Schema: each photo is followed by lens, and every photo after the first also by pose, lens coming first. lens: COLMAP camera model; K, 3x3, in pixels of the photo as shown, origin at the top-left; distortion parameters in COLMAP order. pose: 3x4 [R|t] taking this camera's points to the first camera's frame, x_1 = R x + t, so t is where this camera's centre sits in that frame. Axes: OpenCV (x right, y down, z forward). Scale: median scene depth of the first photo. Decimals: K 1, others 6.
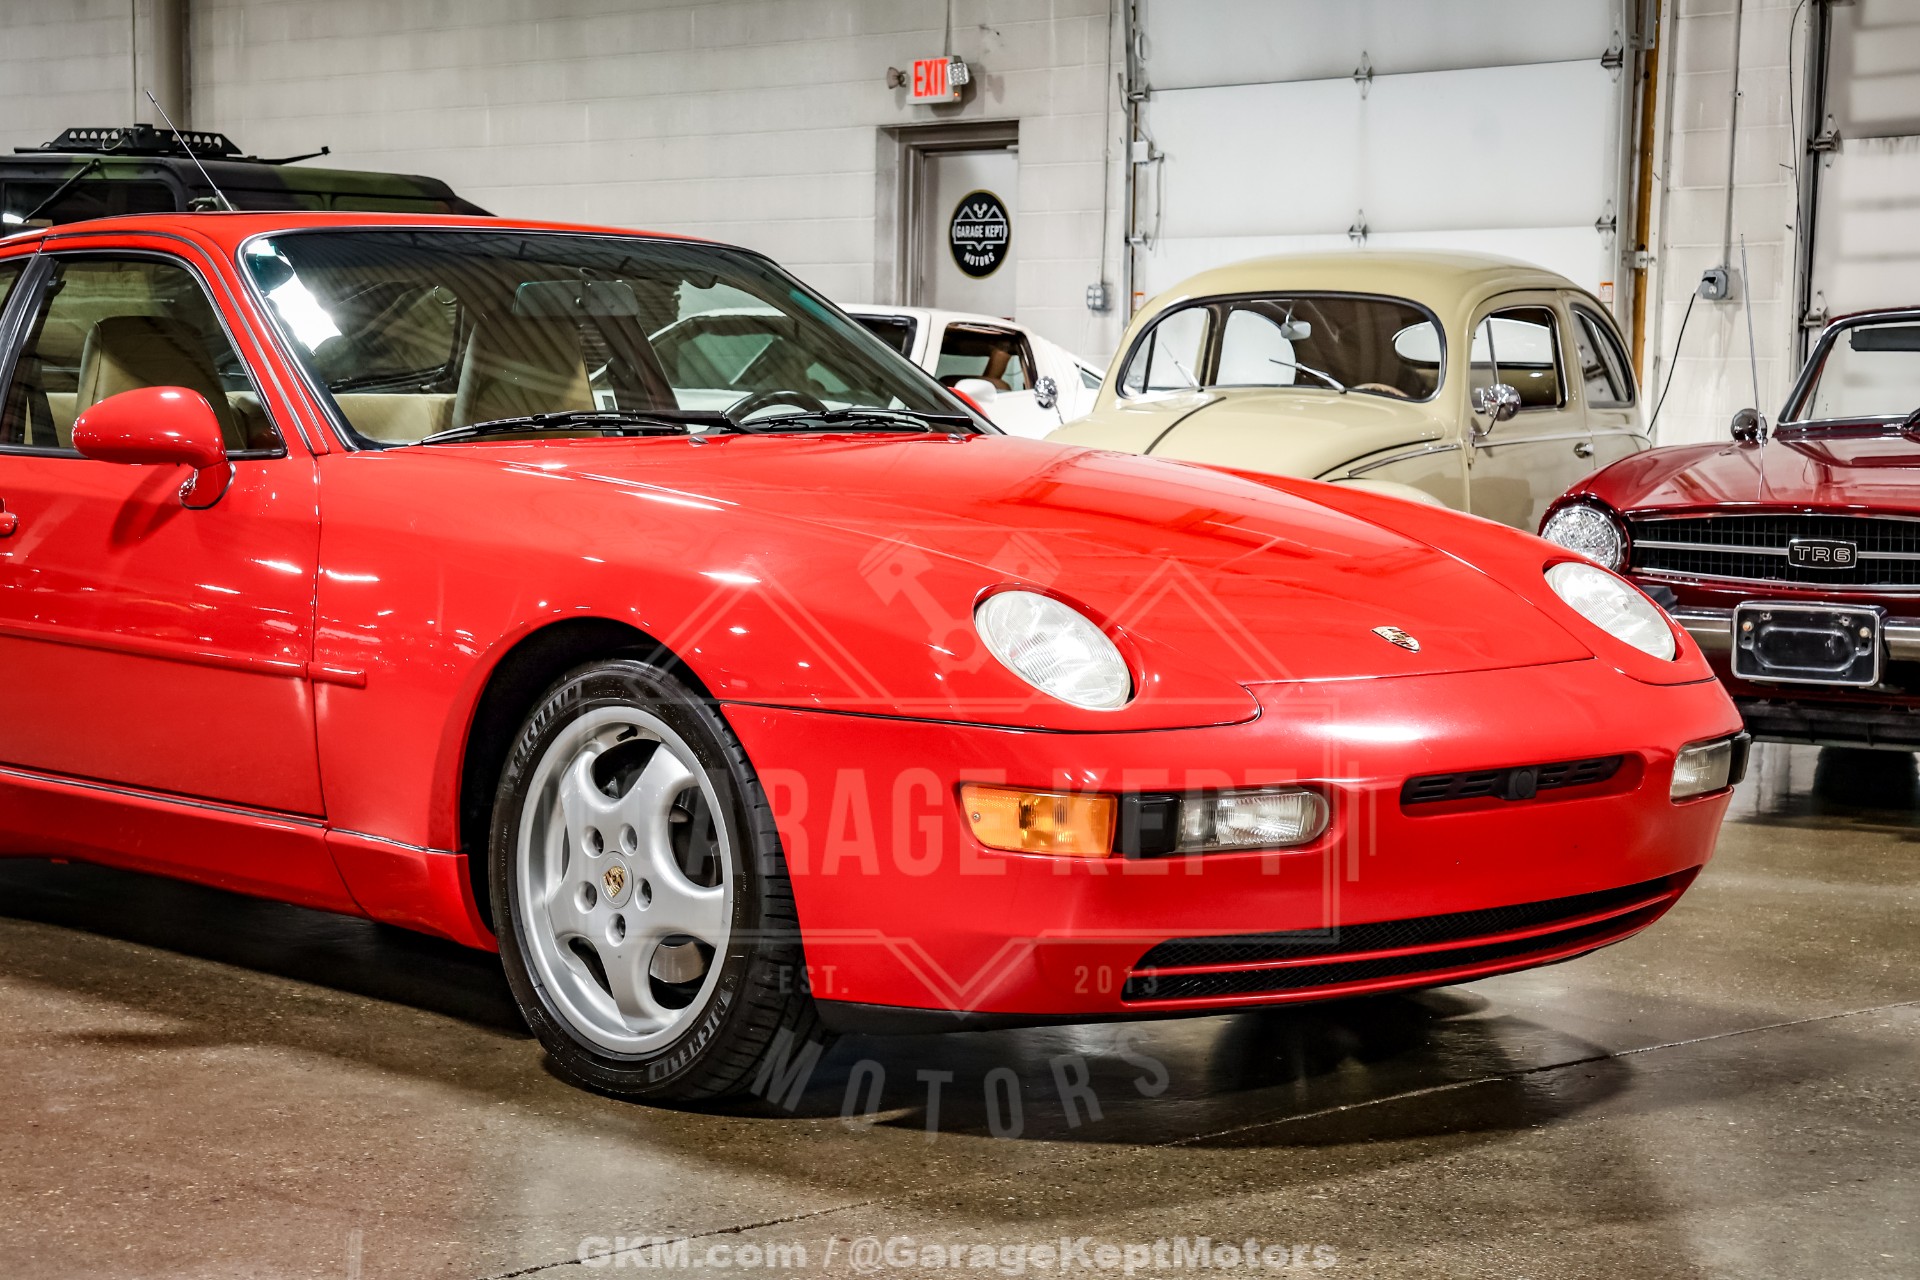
lens RADIAL K [[3750.2, 0, 917.7], [0, 3750.2, 640.1], [0, 0, 1]] dist [0.237814, 0.638828]
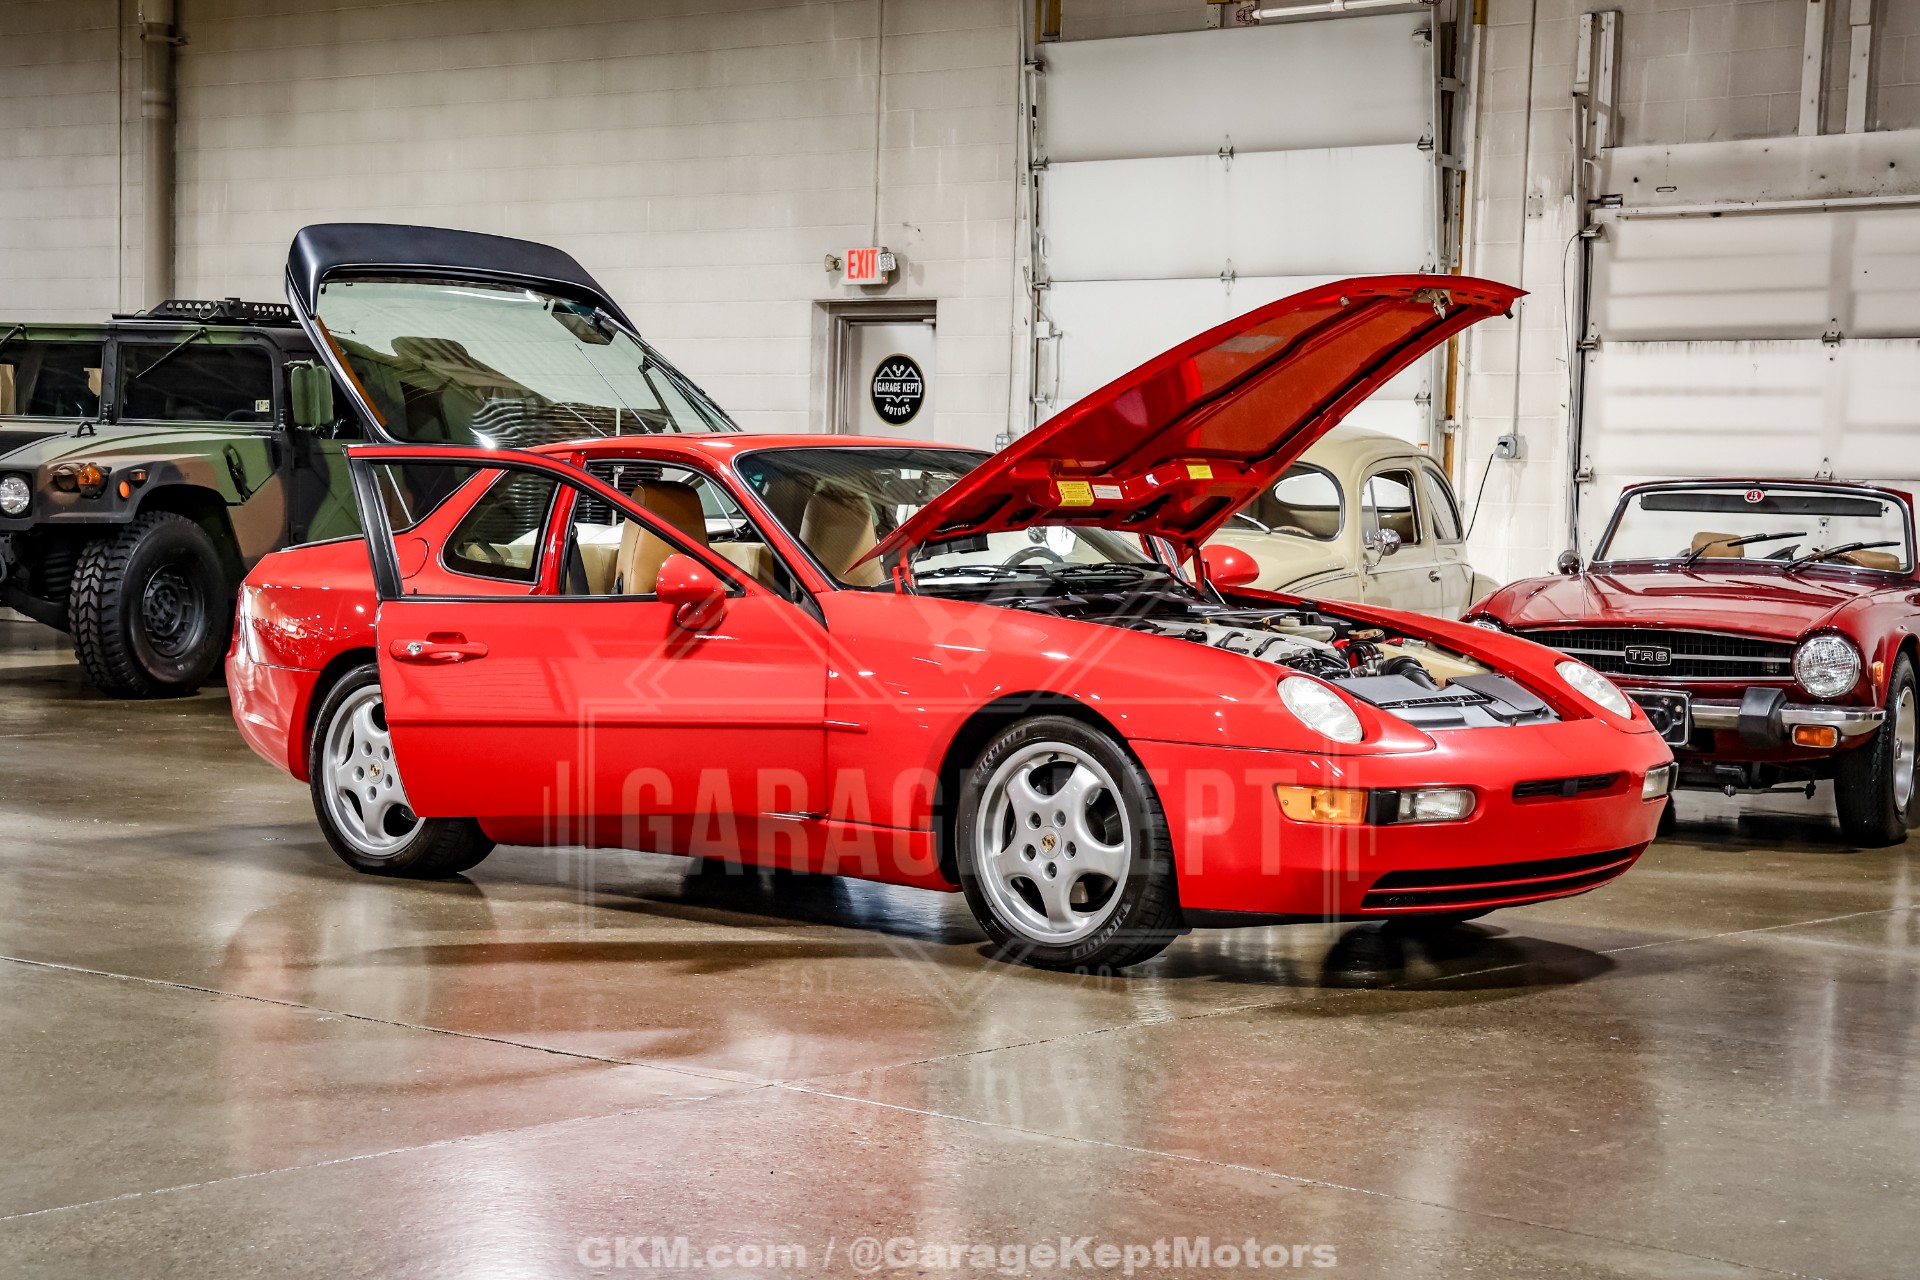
lens RADIAL K [[3750.2, 0, 917.7], [0, 3750.2, 640.1], [0, 0, 1]] dist [0.237814, 0.638828]
pose [[0.995360, 0.004570, 0.096108, -0.118676], [-0.002221, 0.999696, -0.024538, 0.005085], [-0.096191, 0.024211, 0.995068, -0.275694]]
